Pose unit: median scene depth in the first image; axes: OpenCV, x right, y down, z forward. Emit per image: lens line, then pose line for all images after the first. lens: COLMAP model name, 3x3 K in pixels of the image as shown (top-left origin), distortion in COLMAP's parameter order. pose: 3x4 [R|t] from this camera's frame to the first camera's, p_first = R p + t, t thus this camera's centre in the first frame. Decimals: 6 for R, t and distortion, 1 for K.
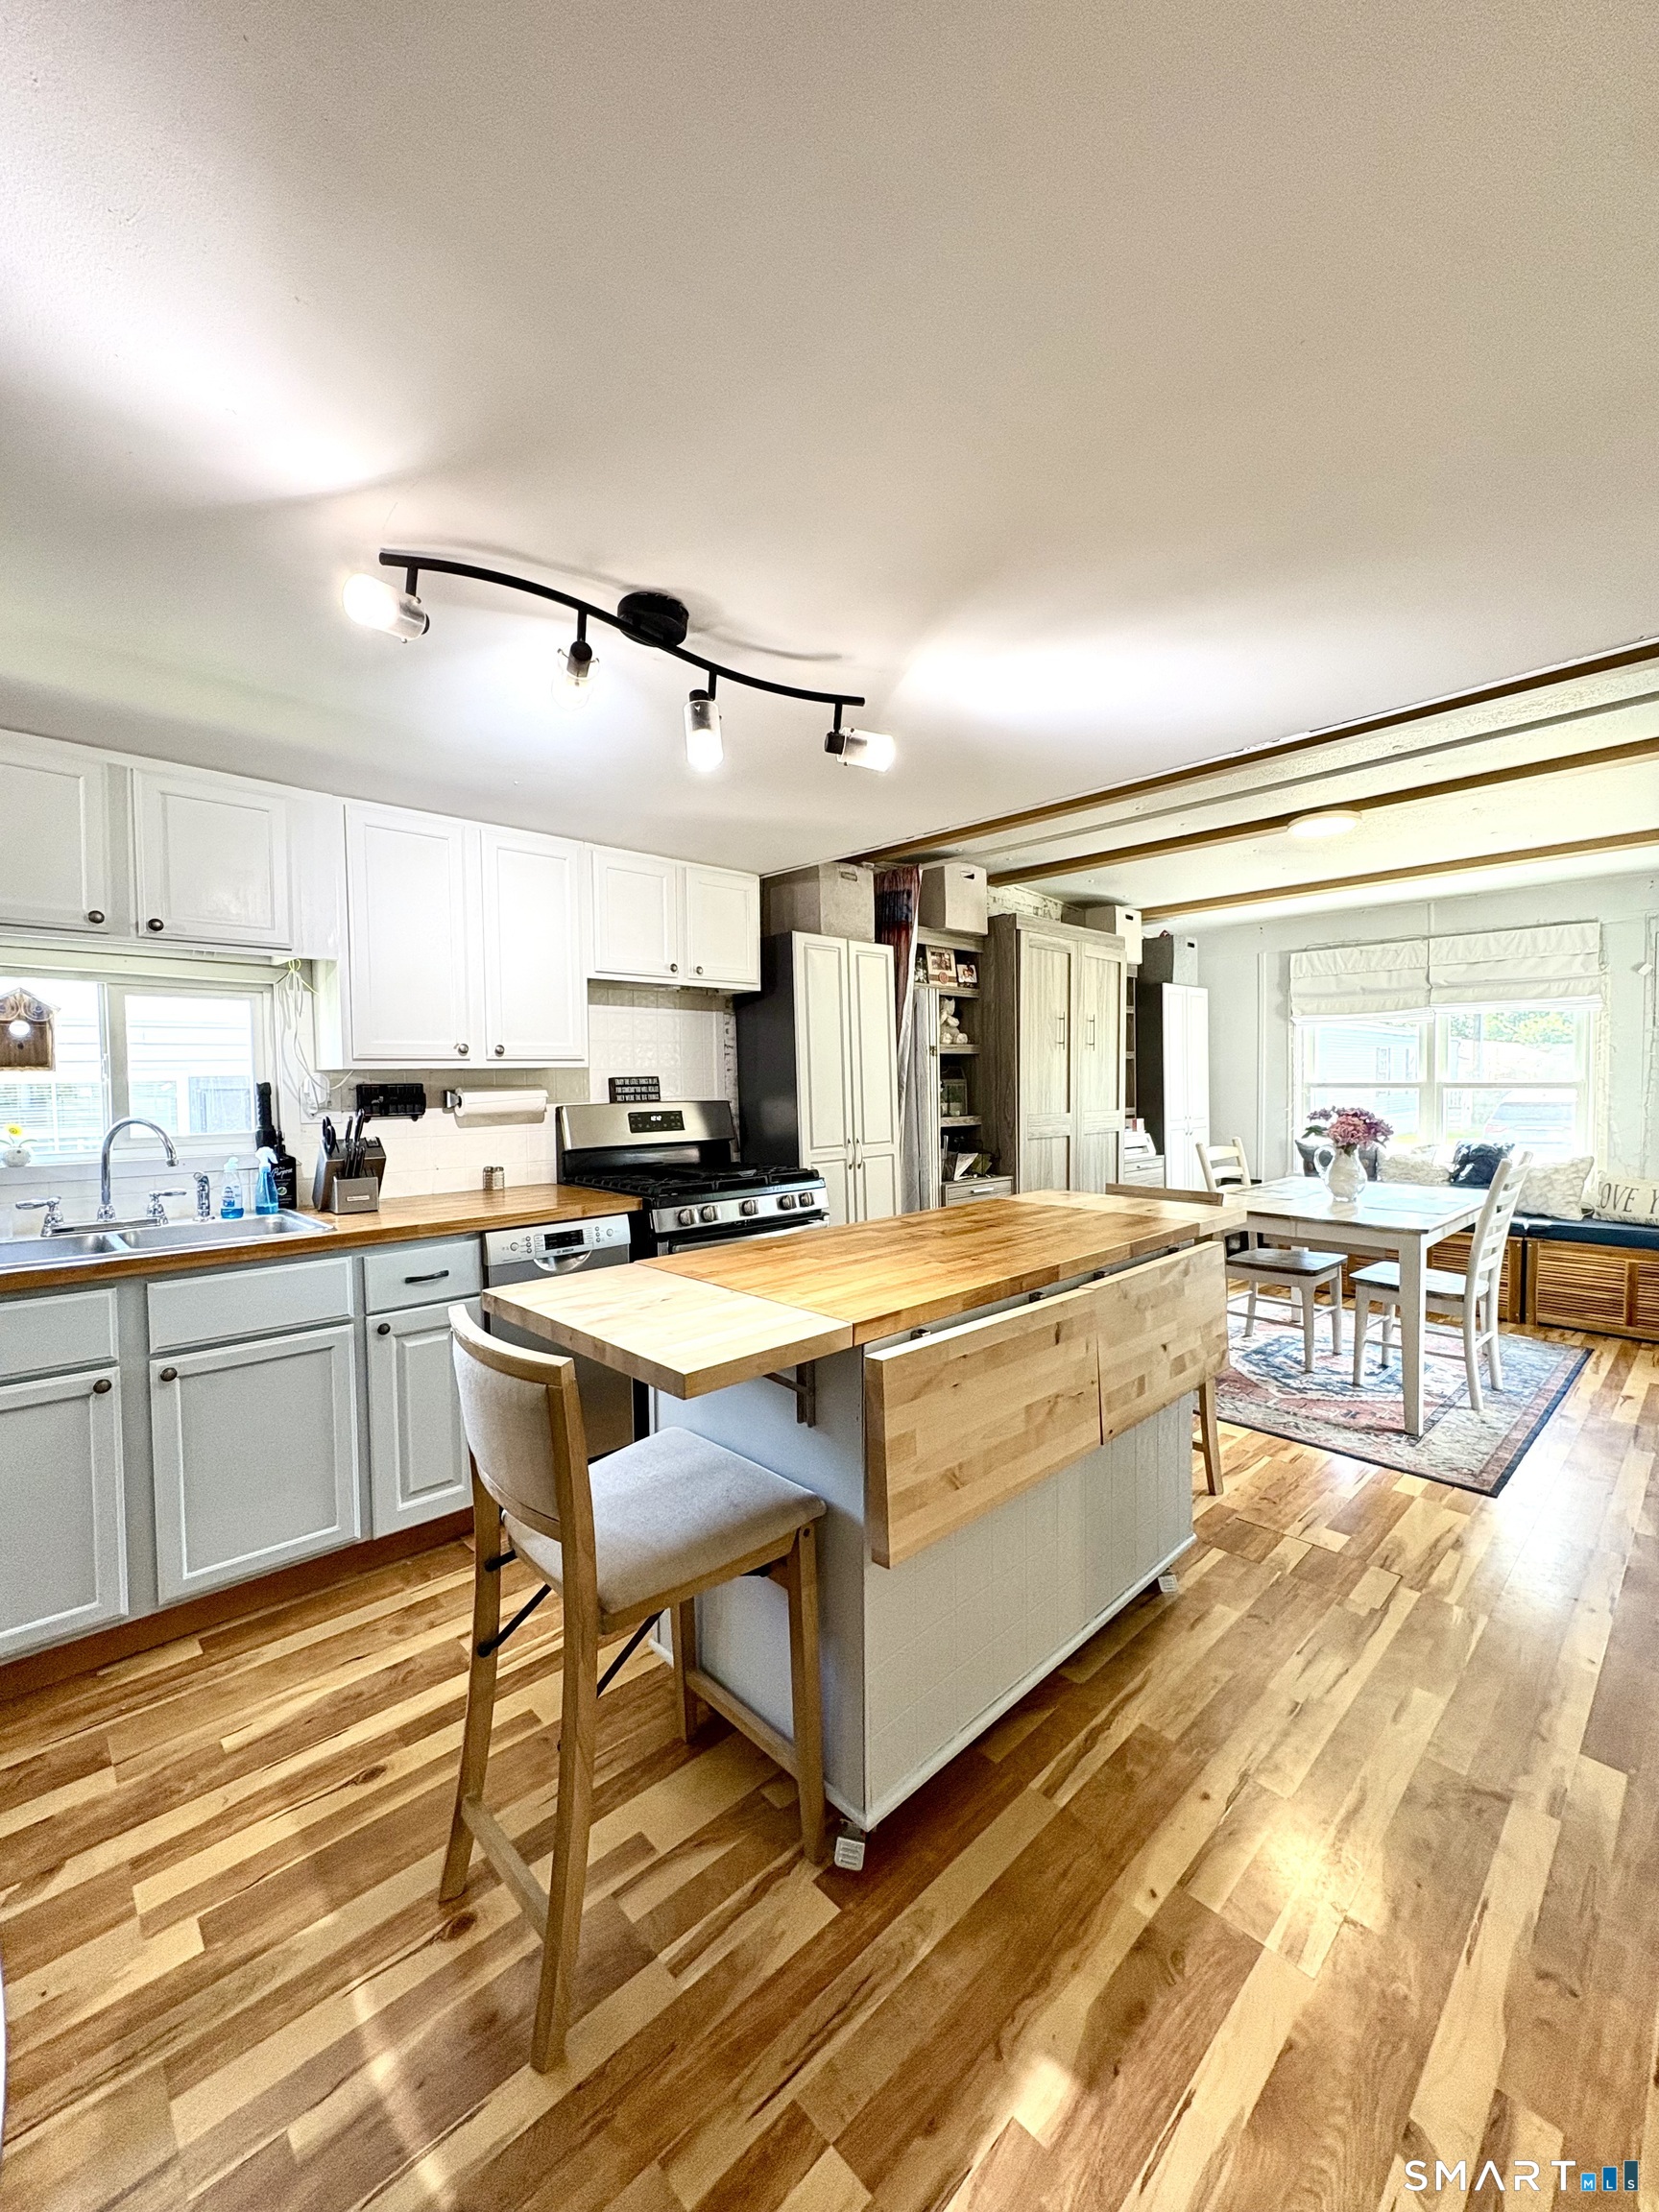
lens RADIAL K [[890.3, 0, 838.2], [0, 890.3, 1107.2], [0, 0, 1]] dist [-0.001729, 0.000264]
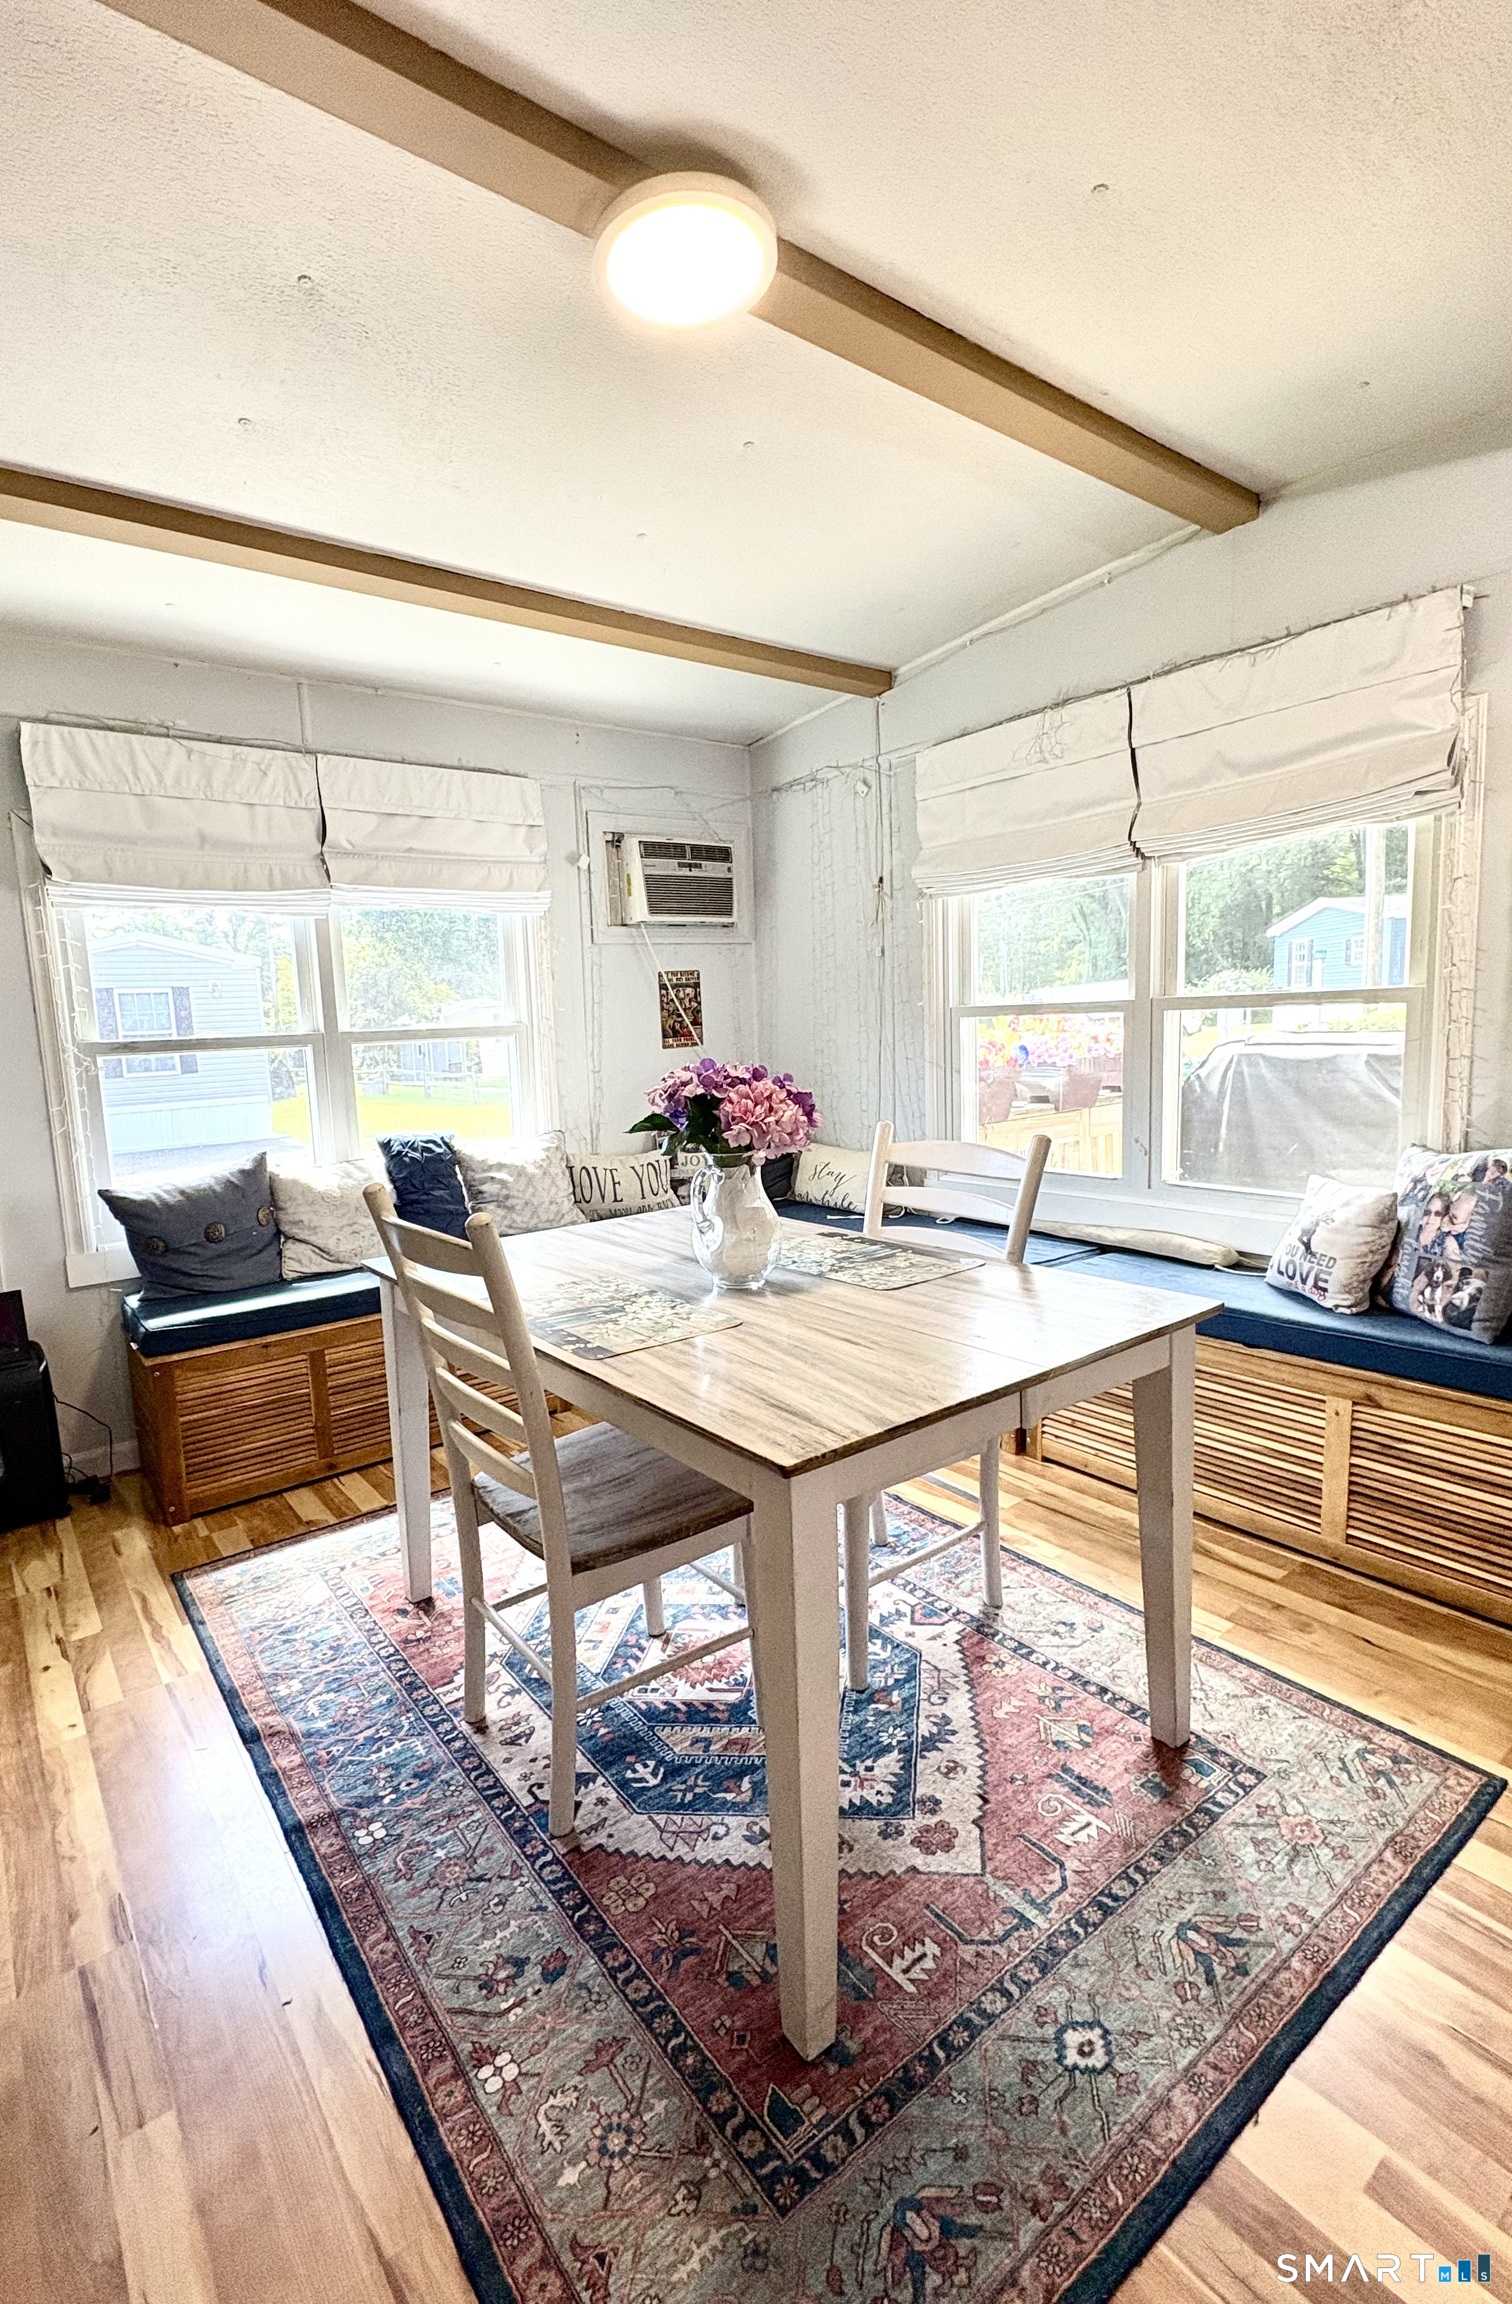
lens RADIAL K [[1021.1, 0, 749.9], [0, 1021.1, 1151.9], [0, 0, 1]] dist [-0.003513, -0.000084]
pose [[0.108804, -0.129346, 0.985612, 0.139968], [0.063613, 0.990372, 0.122948, -0.031524], [-0.992026, 0.049320, 0.115984, 1.312815]]
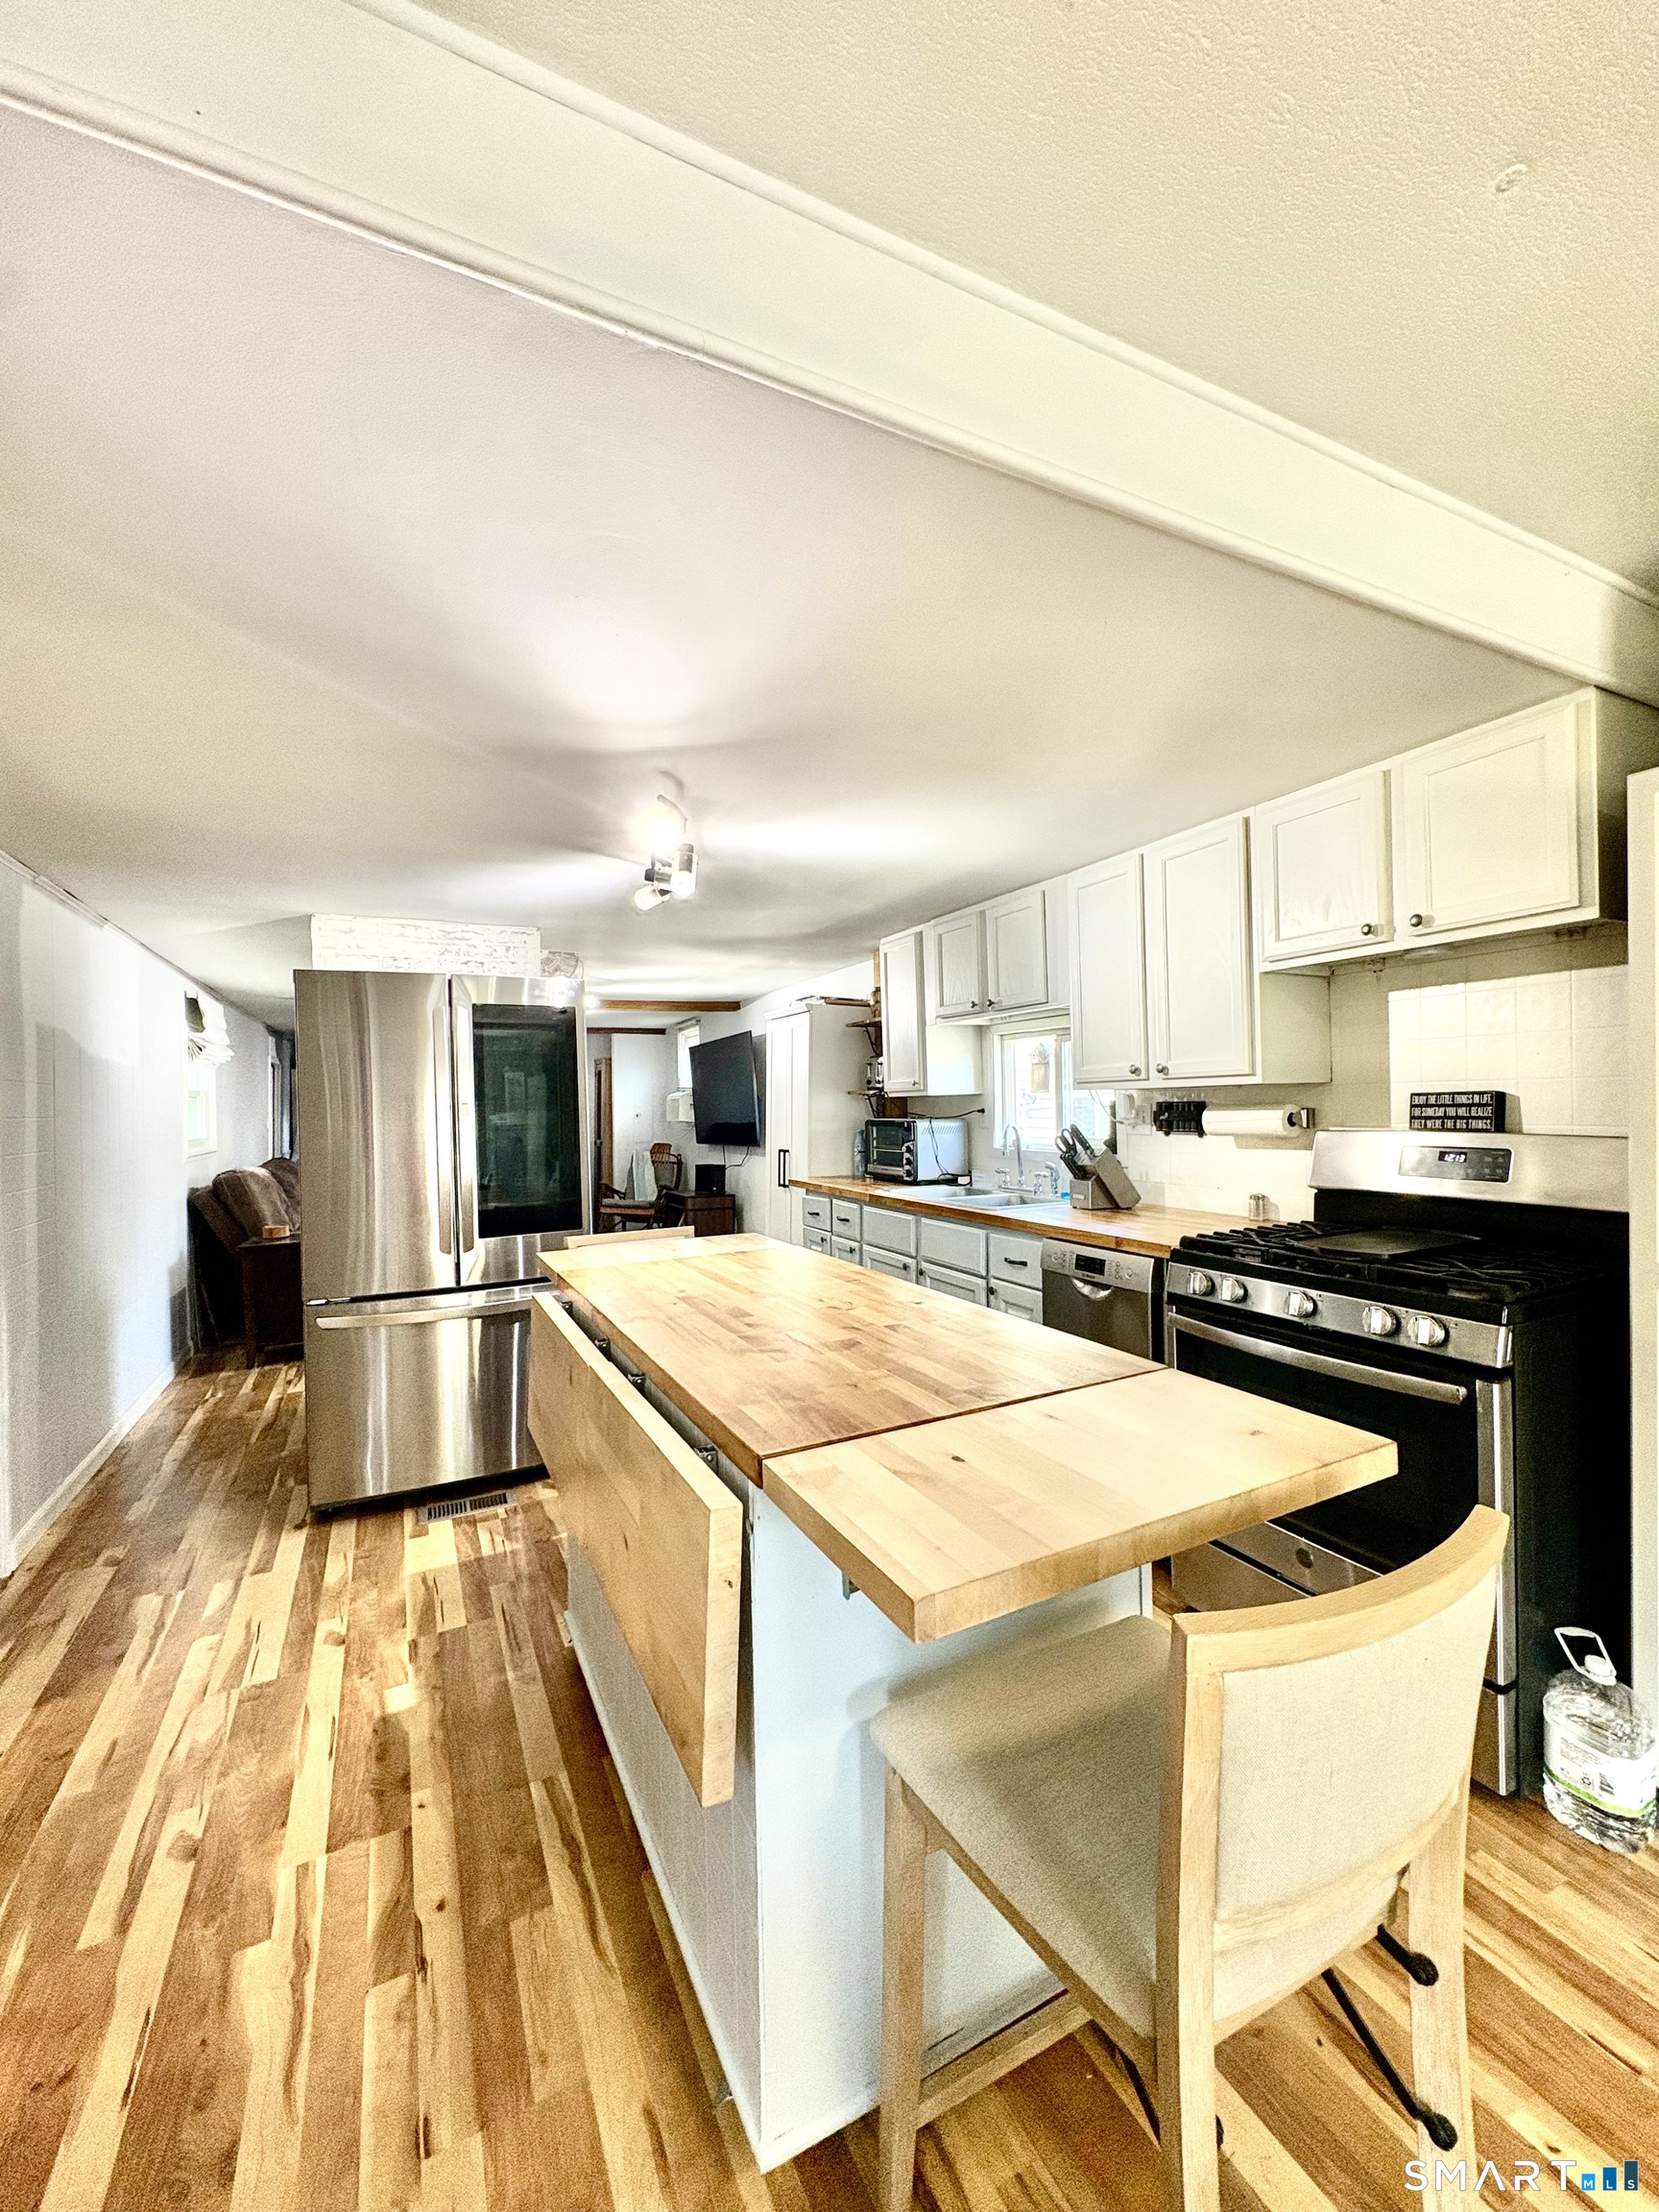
lens RADIAL K [[890.3, 0, 839.0], [0, 890.3, 1106.3], [0, 0, 1]] dist [-0.001729, 0.000264]
pose [[-0.307236, 0.026147, -0.951274, 0.637558], [-0.006204, 0.999546, 0.029477, -0.048282], [0.951613, 0.014958, -0.306935, 0.928962]]
